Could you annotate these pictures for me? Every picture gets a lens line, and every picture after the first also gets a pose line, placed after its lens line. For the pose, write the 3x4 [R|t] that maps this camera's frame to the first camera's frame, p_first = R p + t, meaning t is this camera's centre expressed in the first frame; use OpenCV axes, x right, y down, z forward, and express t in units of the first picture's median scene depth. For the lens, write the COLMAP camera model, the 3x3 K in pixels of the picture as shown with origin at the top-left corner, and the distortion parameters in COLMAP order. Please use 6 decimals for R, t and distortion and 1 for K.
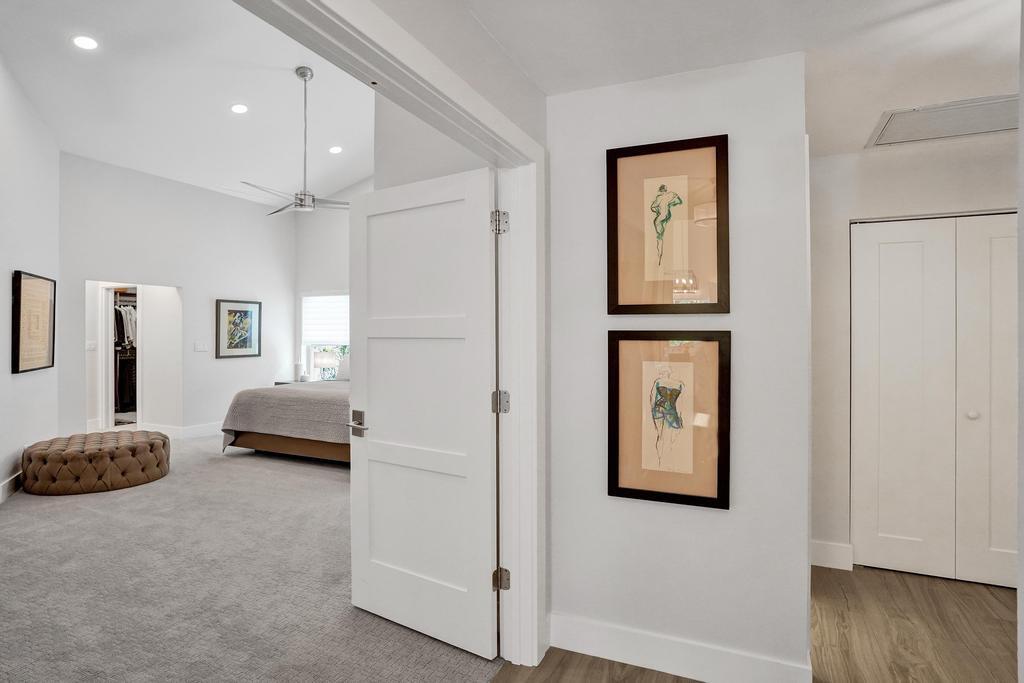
lens RADIAL K [[544.6, 0, 512.8], [0, 544.6, 336.4], [0, 0, 1]] dist [-0.044982, 0.023656]
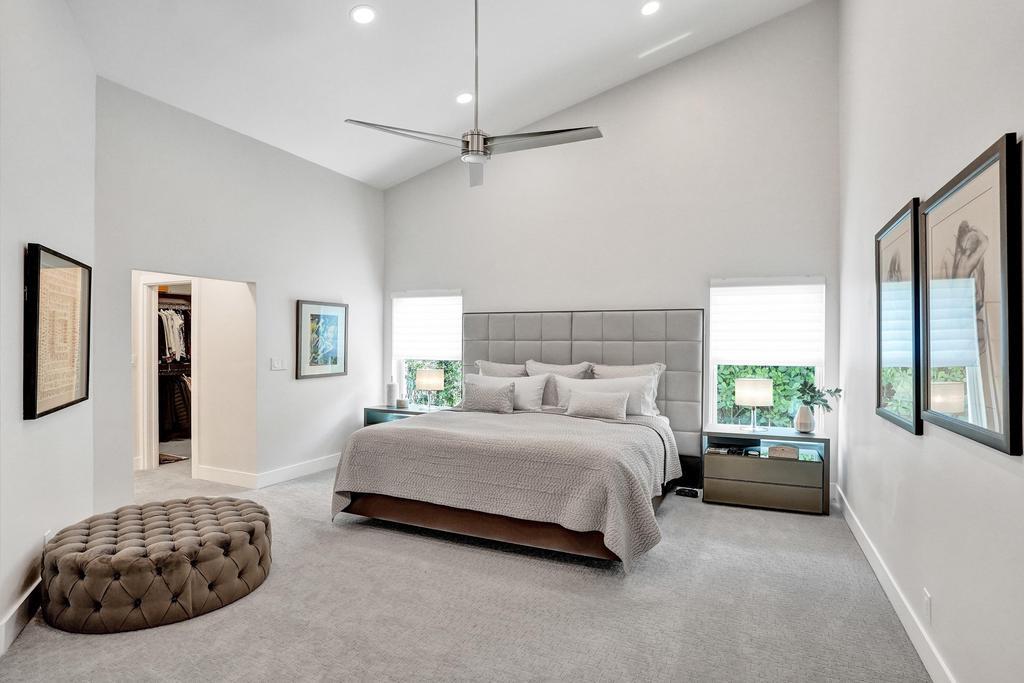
lens RADIAL K [[533.0, 0, 516.4], [0, 533.0, 344.8], [0, 0, 1]] dist [-0.059537, 0.030435]
pose [[0.999987, 0.003553, 0.003734, -0.343916], [-0.003560, 0.999992, 0.001961, -0.012719], [-0.003727, -0.001974, 0.999991, 0.368385]]
